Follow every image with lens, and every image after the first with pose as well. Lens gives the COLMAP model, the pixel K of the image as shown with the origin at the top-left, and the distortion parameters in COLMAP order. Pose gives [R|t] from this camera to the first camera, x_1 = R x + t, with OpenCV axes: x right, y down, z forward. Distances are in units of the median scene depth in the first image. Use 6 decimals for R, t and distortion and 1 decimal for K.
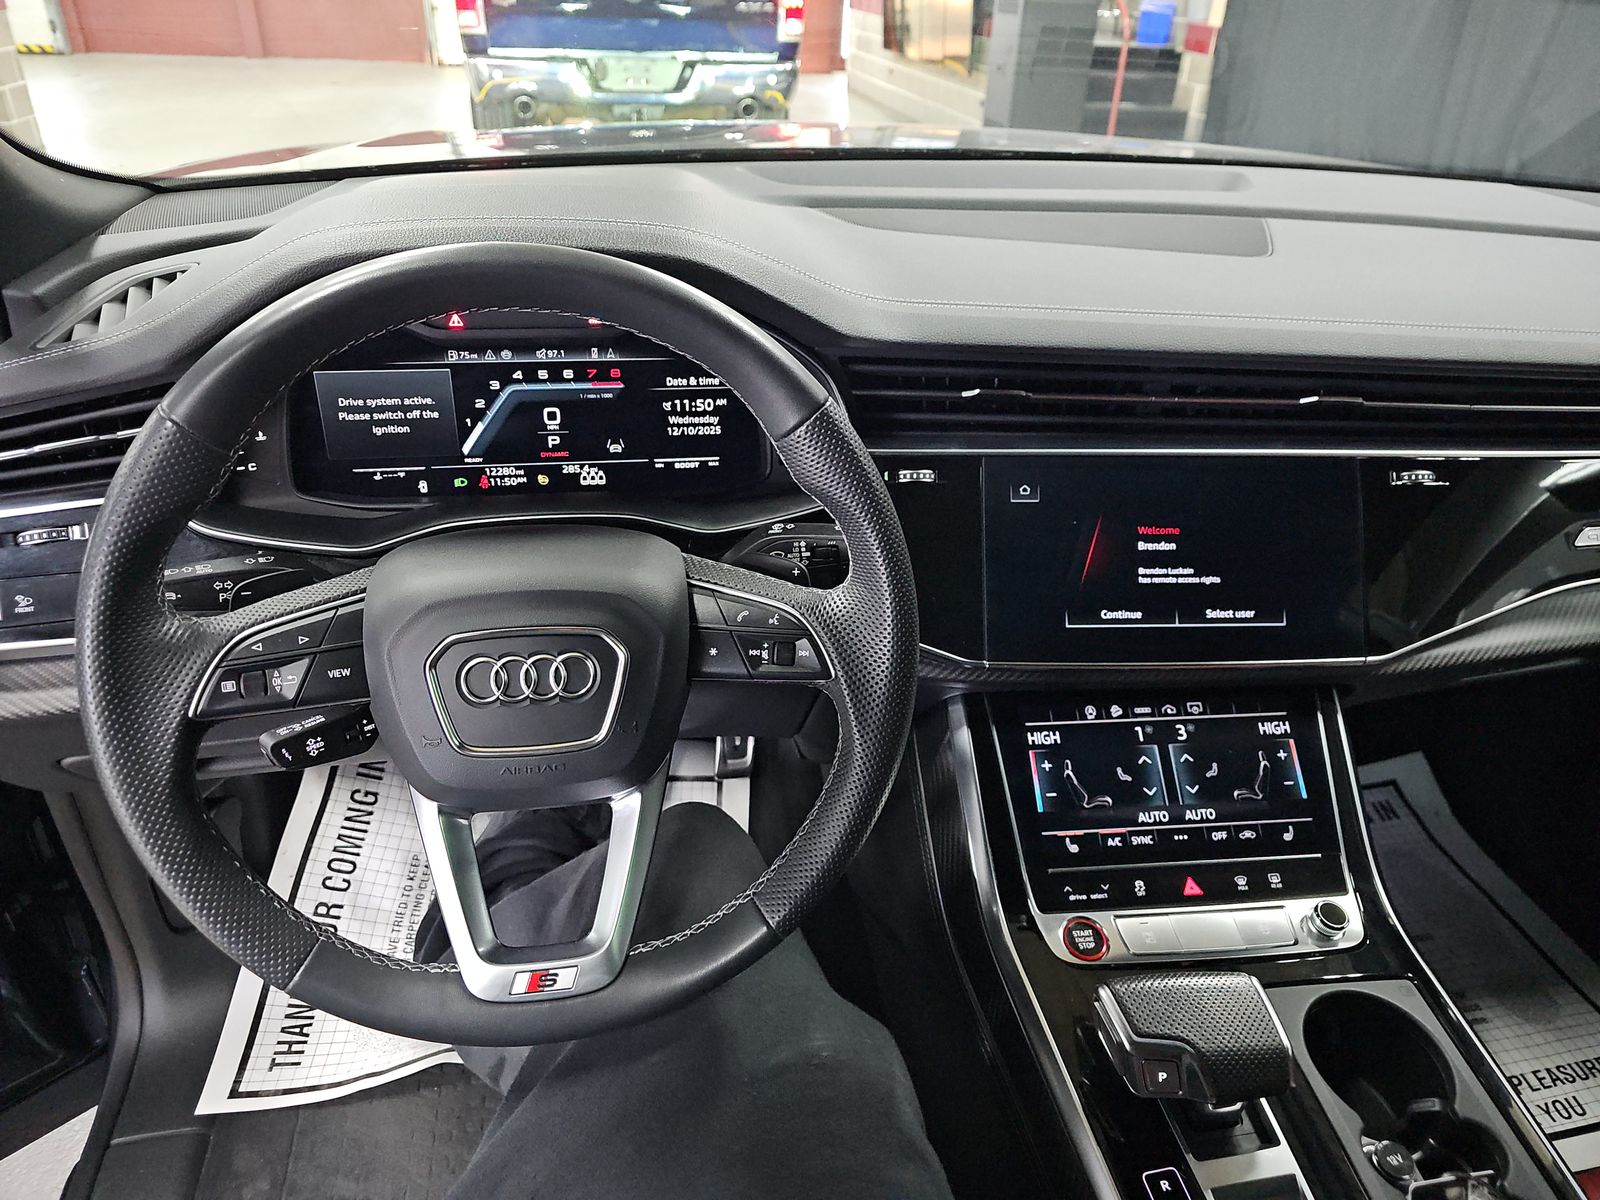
lens RADIAL K [[1073.9, 0, 810.7], [0, 1073.9, 571.7], [0, 0, 1]] dist [0.020650, -0.004917]
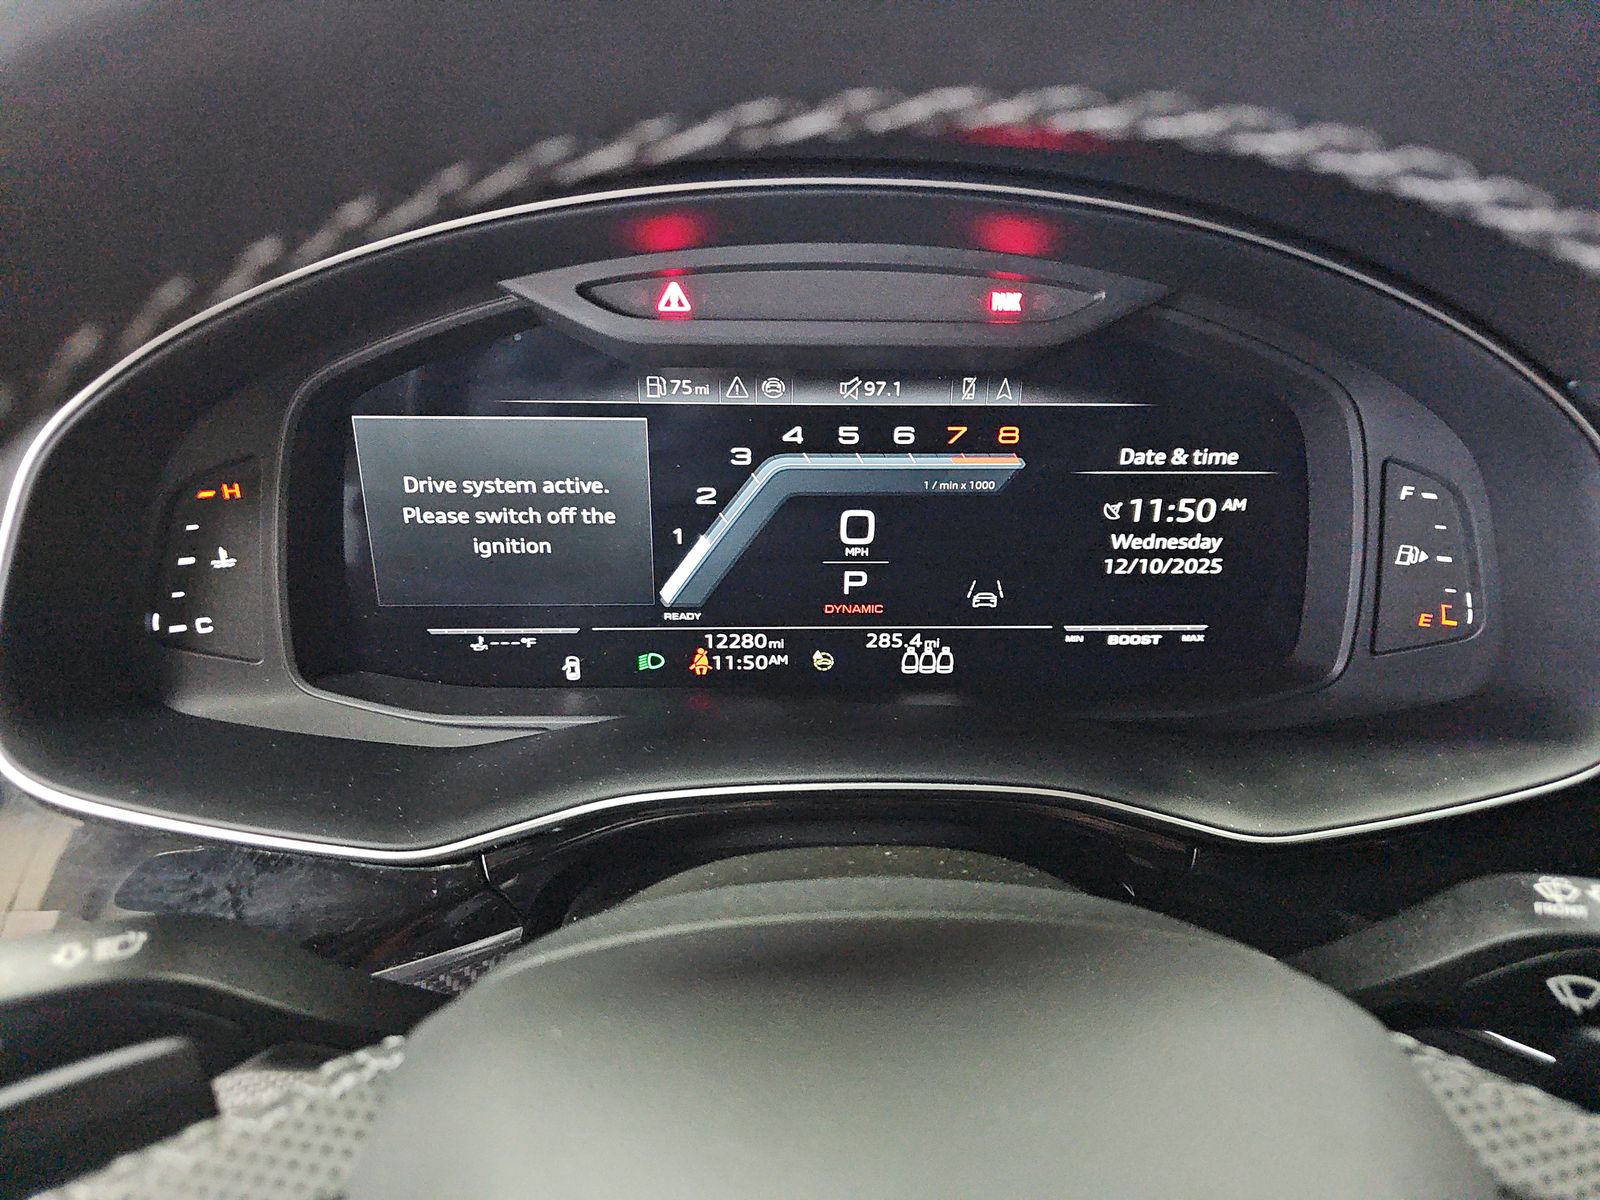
lens RADIAL K [[1102.3, 0, 800.0], [0, 1102.3, 600.0], [0, 0, 1]] dist [0.108411, -0.192813]
pose [[0.990978, 0.044740, -0.126336, -0.202388], [-0.048688, 0.998412, -0.028334, -0.098921], [0.124867, 0.034230, 0.991583, 0.534443]]
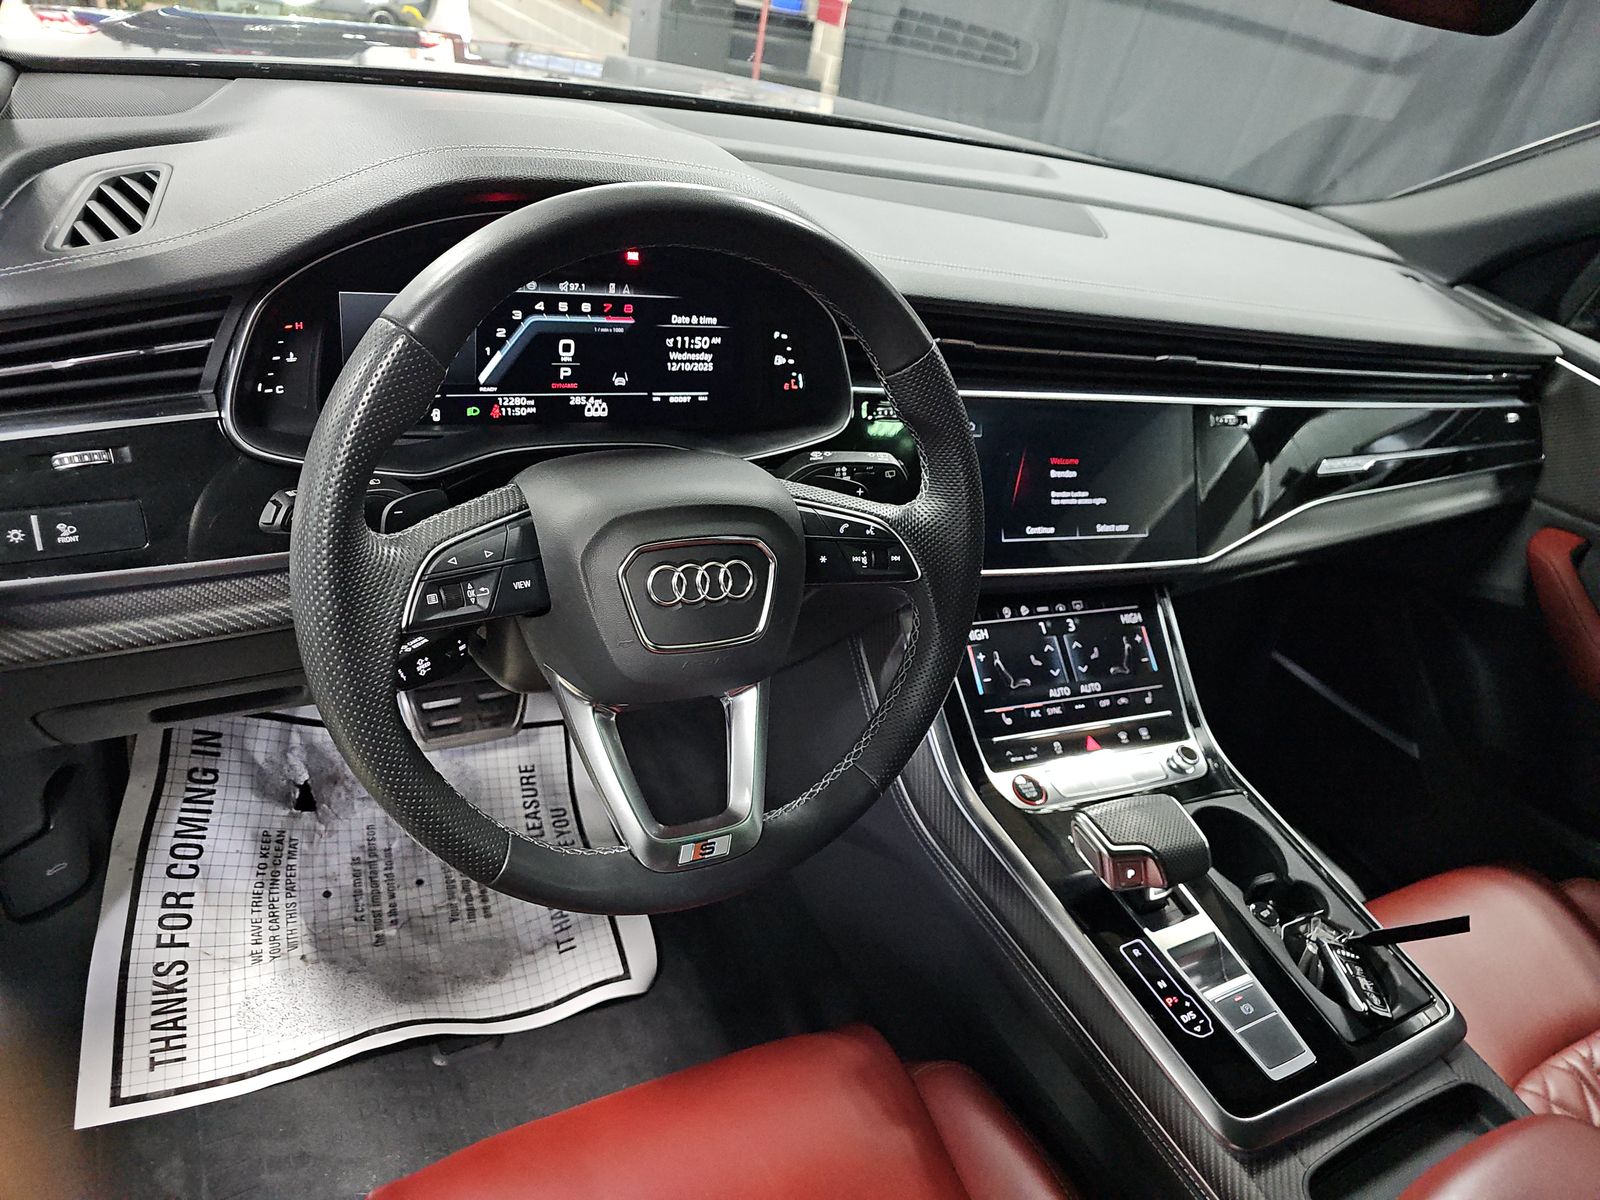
lens RADIAL K [[1061.7, 0, 800.0], [0, 1061.7, 600.0], [0, 0, 1]] dist [0.013979, -0.006751]
pose [[0.943111, -0.041181, 0.329918, -0.372017], [0.018159, 0.997198, 0.072564, 0.026698], [-0.331982, -0.062445, 0.941217, -0.052113]]
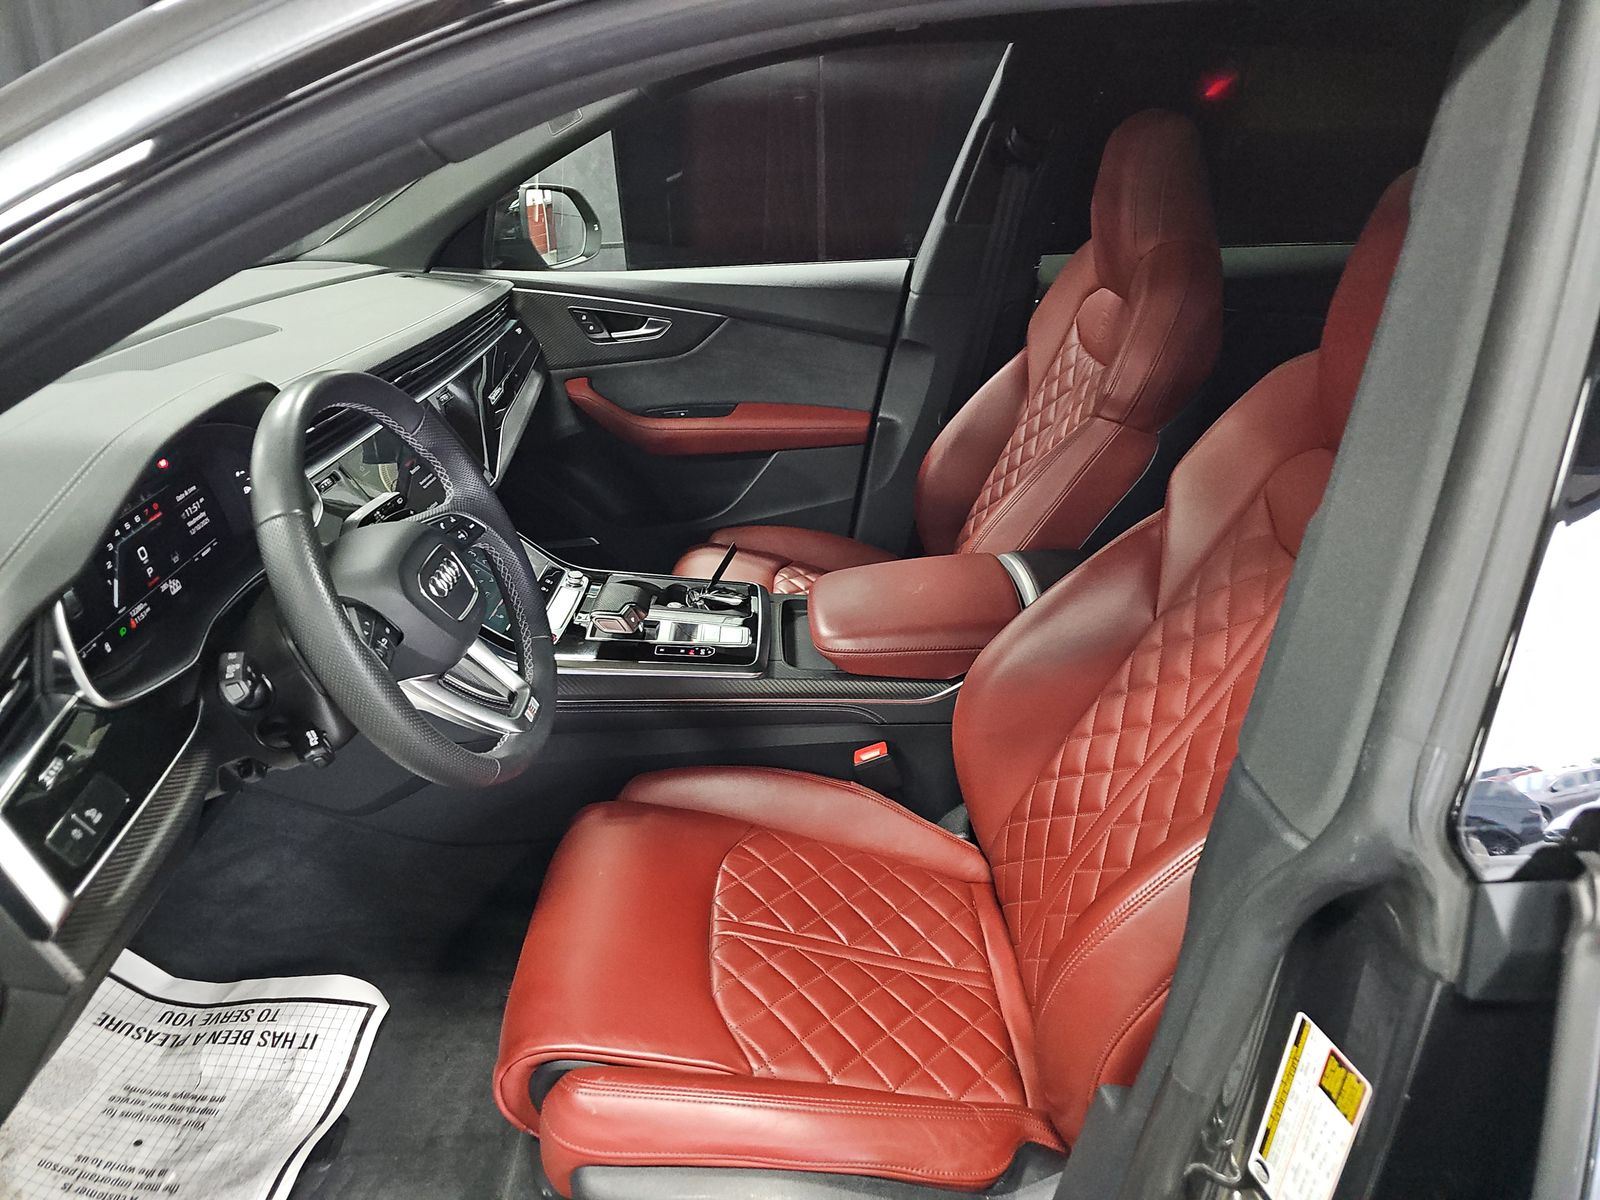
lens RADIAL K [[1061.7, 0, 800.0], [0, 1061.7, 600.0], [0, 0, 1]] dist [0.013979, -0.006751]
pose [[0.155016, -0.475327, 0.866045, -1.259500], [0.509644, 0.789462, 0.342072, -0.134575], [-0.846306, 0.388348, 0.364626, -0.133688]]
